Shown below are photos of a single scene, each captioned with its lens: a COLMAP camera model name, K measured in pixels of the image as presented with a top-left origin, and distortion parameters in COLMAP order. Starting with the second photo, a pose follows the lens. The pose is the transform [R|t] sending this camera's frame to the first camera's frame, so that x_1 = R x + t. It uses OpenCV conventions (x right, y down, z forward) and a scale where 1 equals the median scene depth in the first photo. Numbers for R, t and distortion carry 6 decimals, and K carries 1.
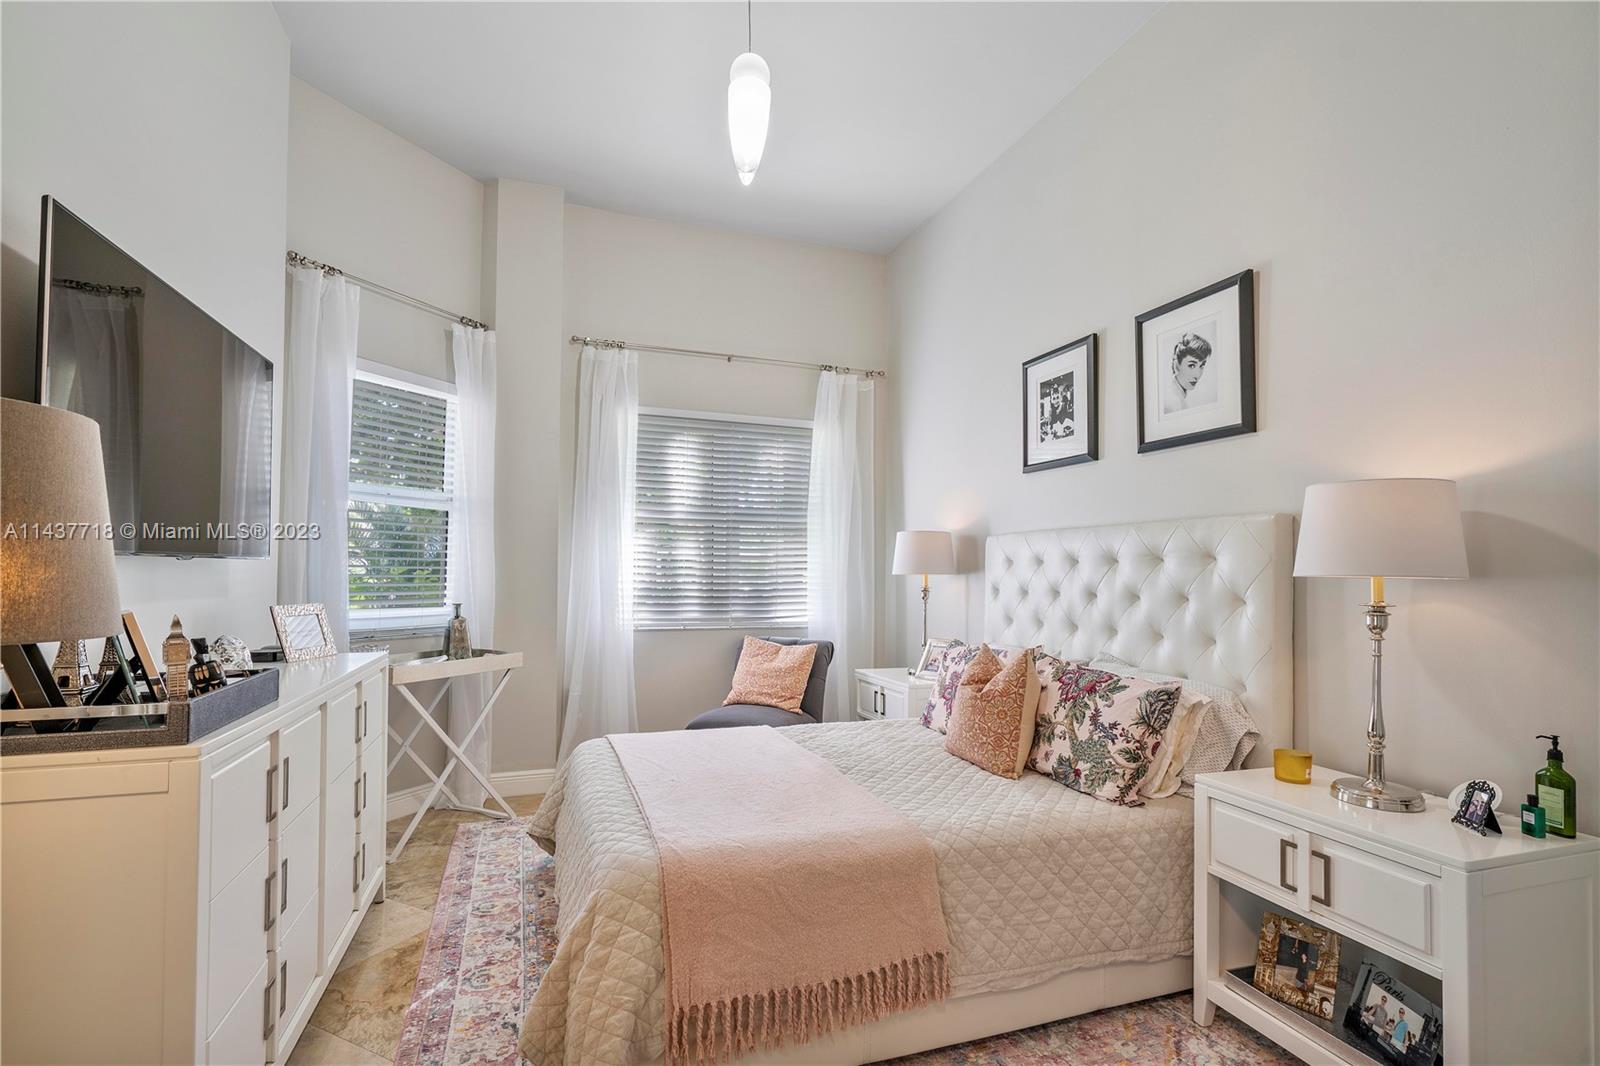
lens RADIAL K [[733.6, 0, 799.3], [0, 733.6, 556.6], [0, 0, 1]] dist [-0.013831, 0.012553]
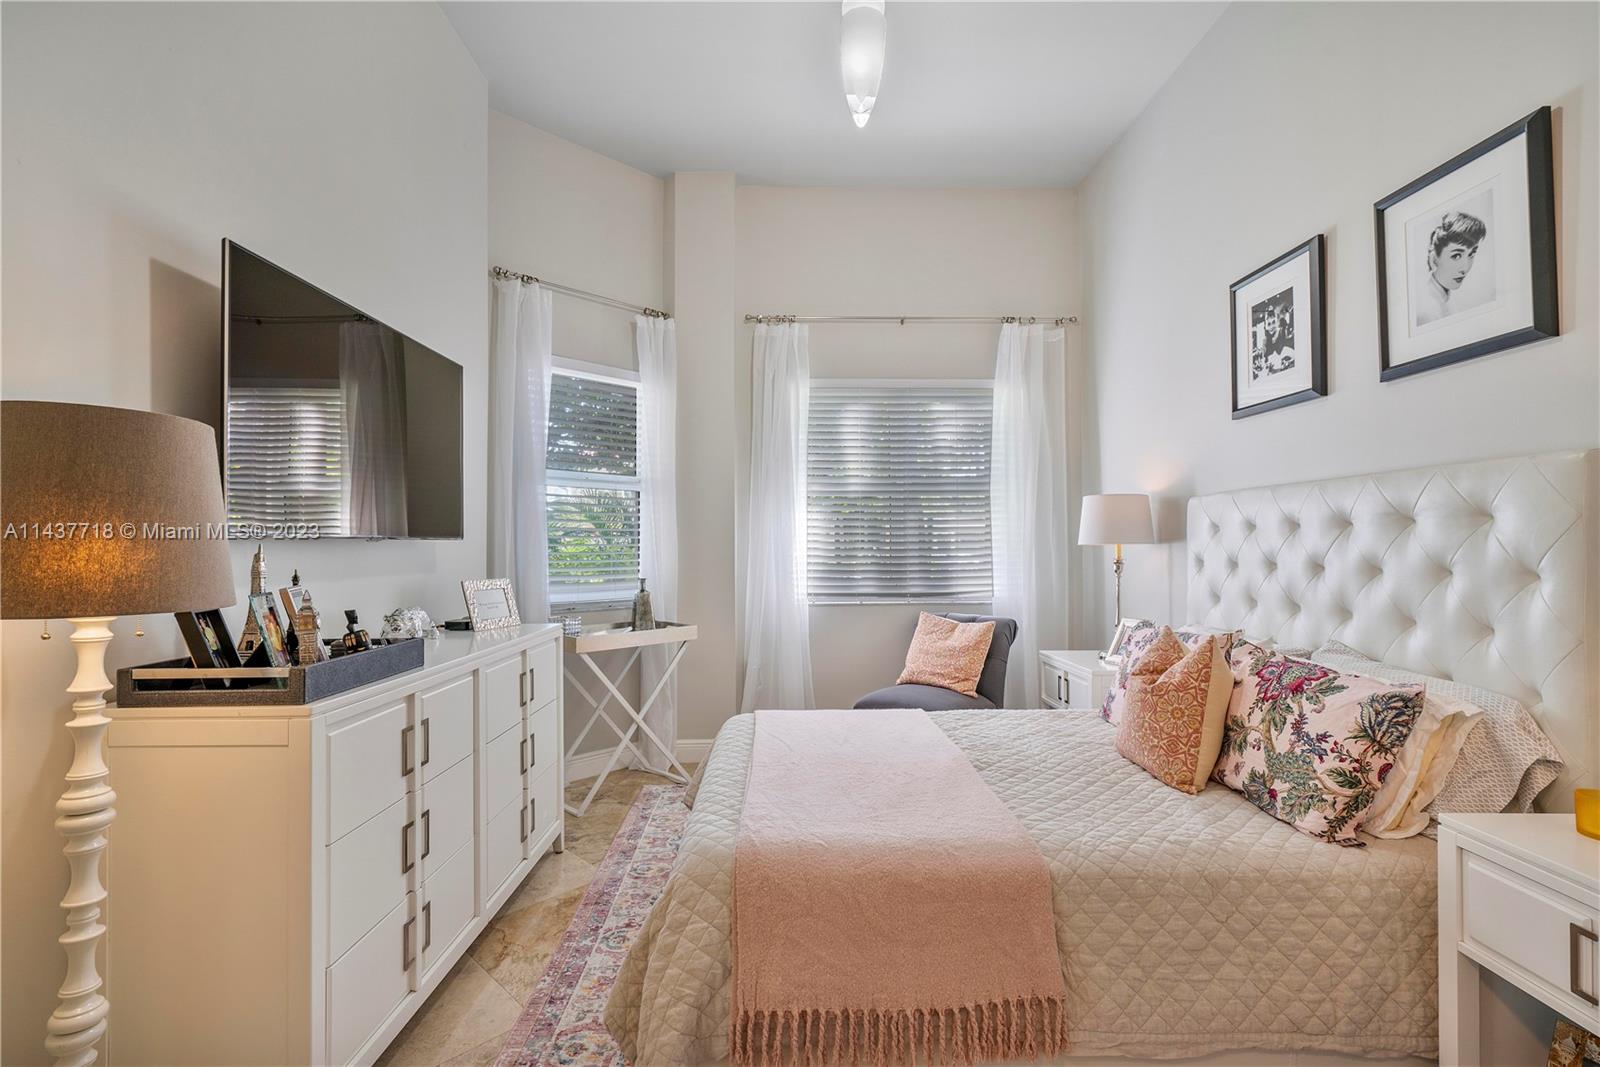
lens RADIAL K [[735.4, 0, 798.1], [0, 735.4, 537.2], [0, 0, 1]] dist [-0.002822, 0.001515]
pose [[0.950100, -0.018181, -0.311415, 0.131146], [0.021237, 0.999754, 0.006423, 0.003592], [0.311221, -0.012716, 0.950252, 0.085413]]
